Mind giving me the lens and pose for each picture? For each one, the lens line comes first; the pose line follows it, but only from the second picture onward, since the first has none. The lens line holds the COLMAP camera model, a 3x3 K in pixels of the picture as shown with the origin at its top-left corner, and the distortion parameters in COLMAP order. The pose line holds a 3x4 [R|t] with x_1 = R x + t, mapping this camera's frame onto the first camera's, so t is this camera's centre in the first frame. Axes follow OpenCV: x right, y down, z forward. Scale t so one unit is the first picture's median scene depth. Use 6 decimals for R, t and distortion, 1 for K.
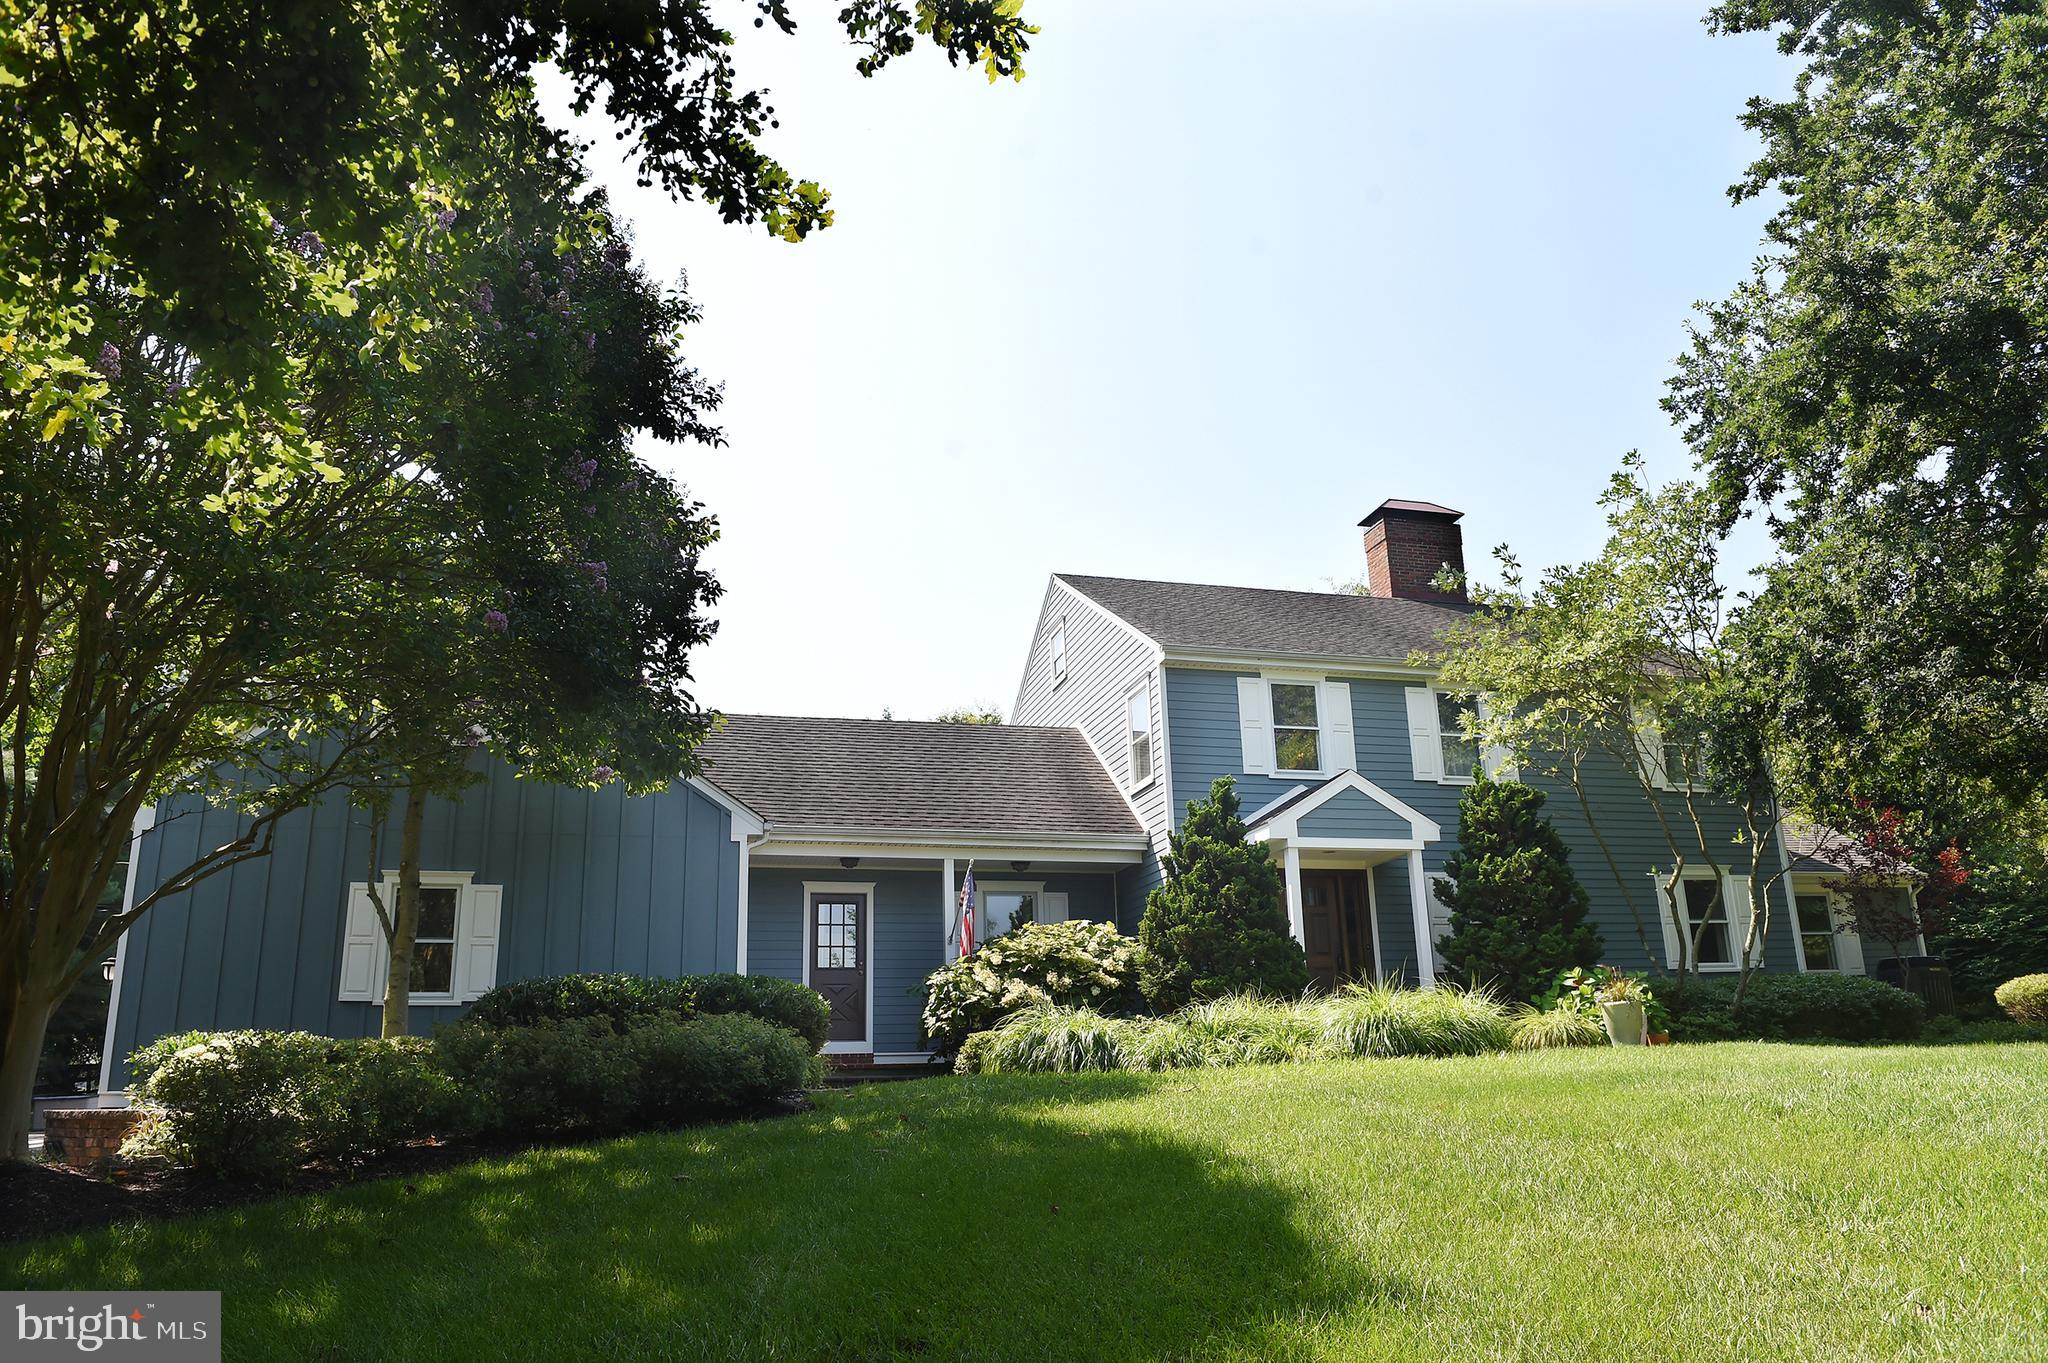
lens RADIAL K [[1396.0, 0, 1024.0], [0, 1396.0, 681.5], [0, 0, 1]] dist [-0.030114, -0.000015]
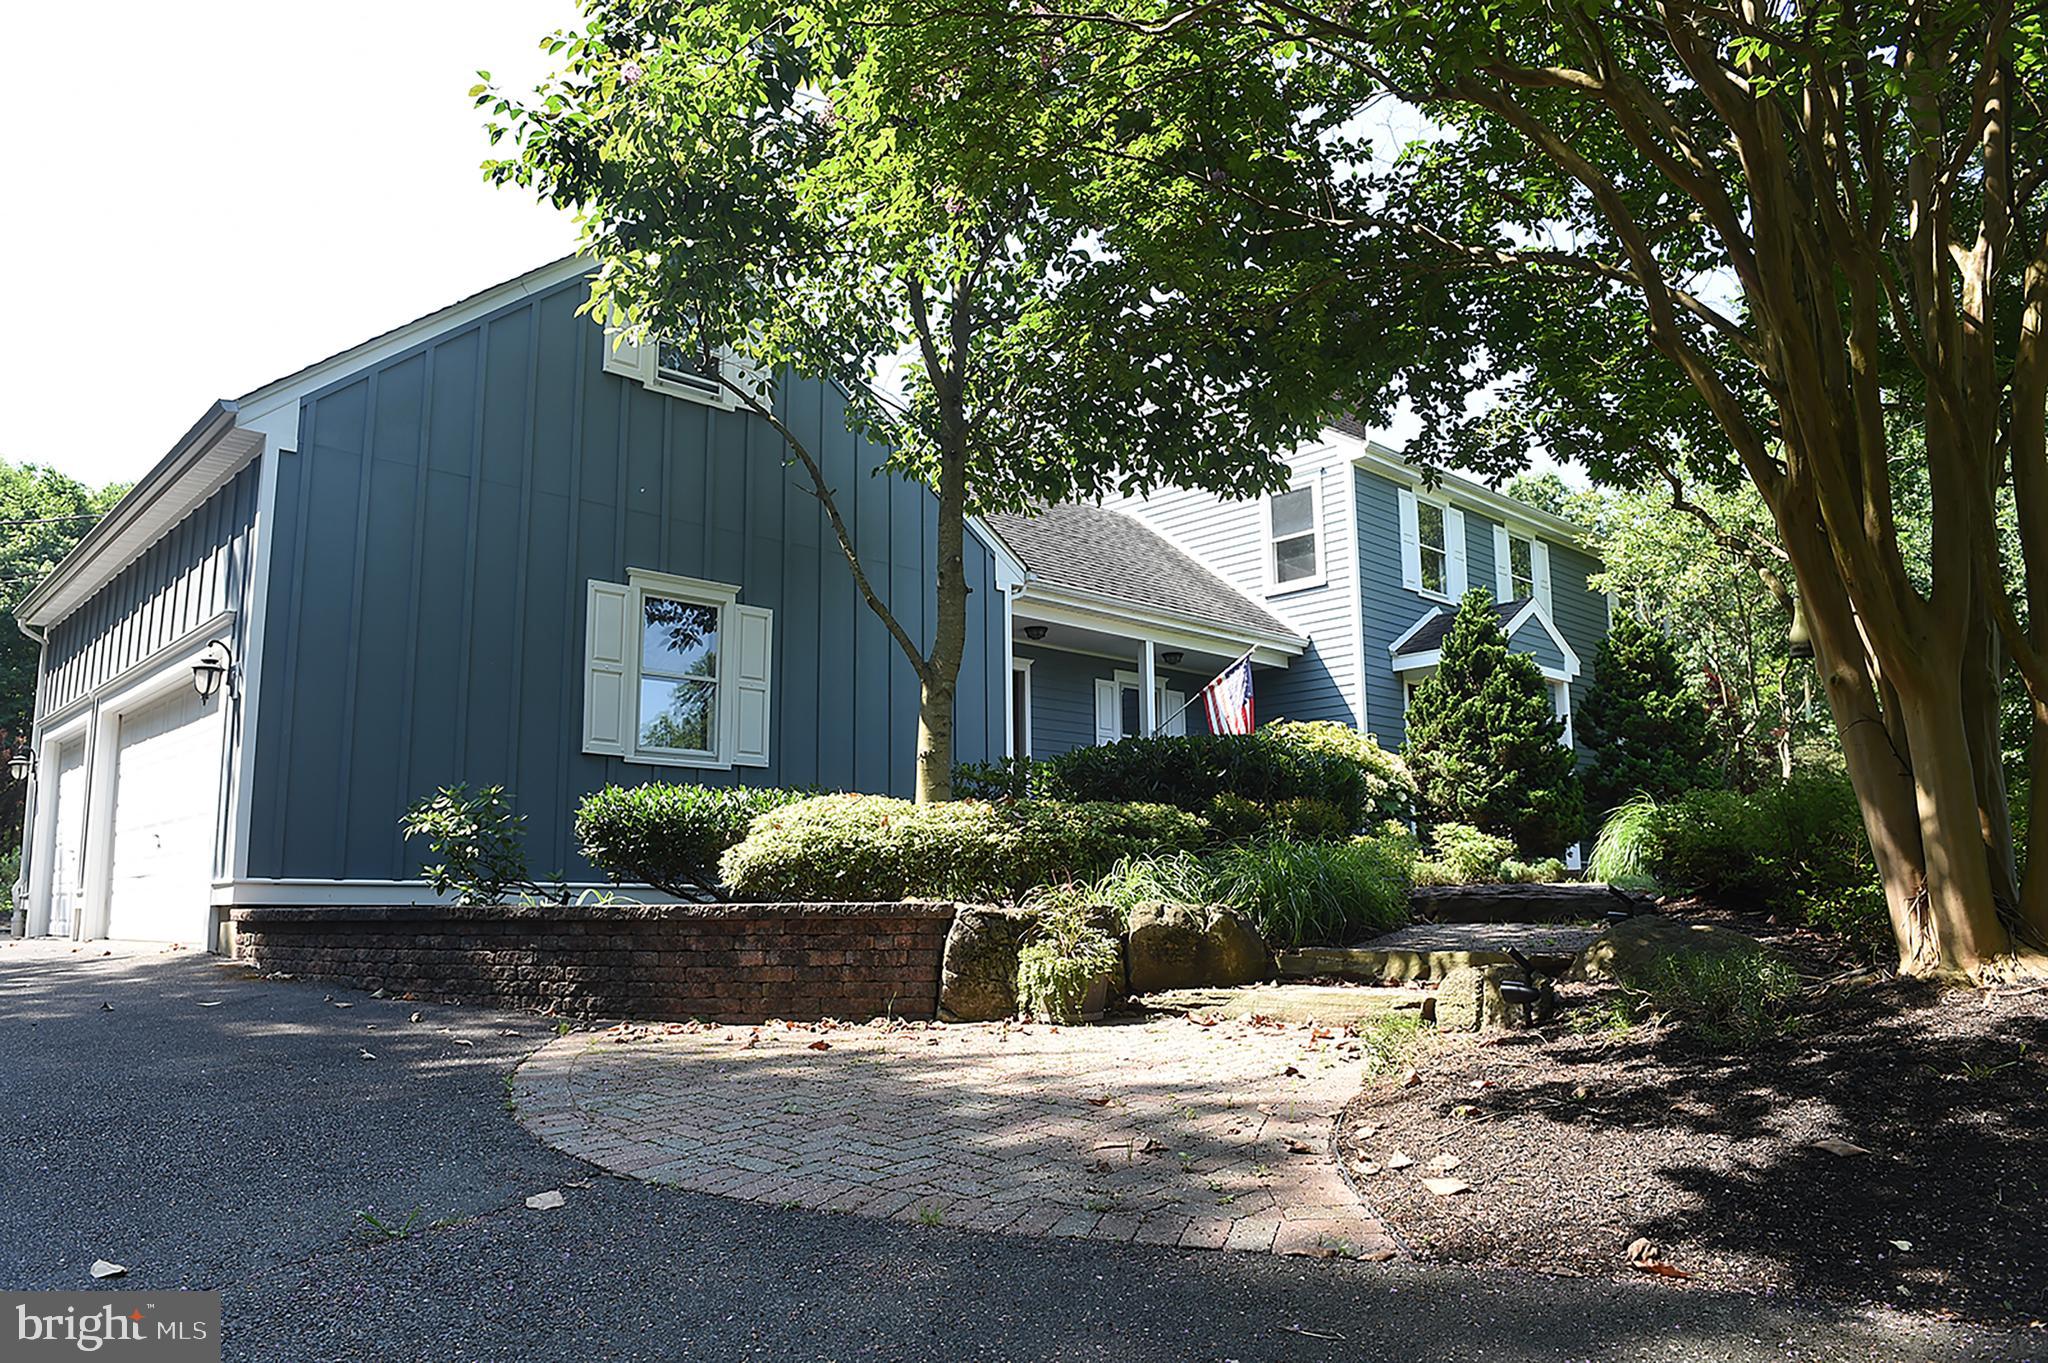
lens RADIAL K [[1396.0, 0, 1024.0], [0, 1396.0, 681.5], [0, 0, 1]] dist [-0.030114, -0.000015]
pose [[0.880751, 0.093870, 0.464183, -0.547847], [-0.144495, 0.986687, 0.074635, 0.101501], [-0.450997, -0.132807, 0.882589, 0.272647]]
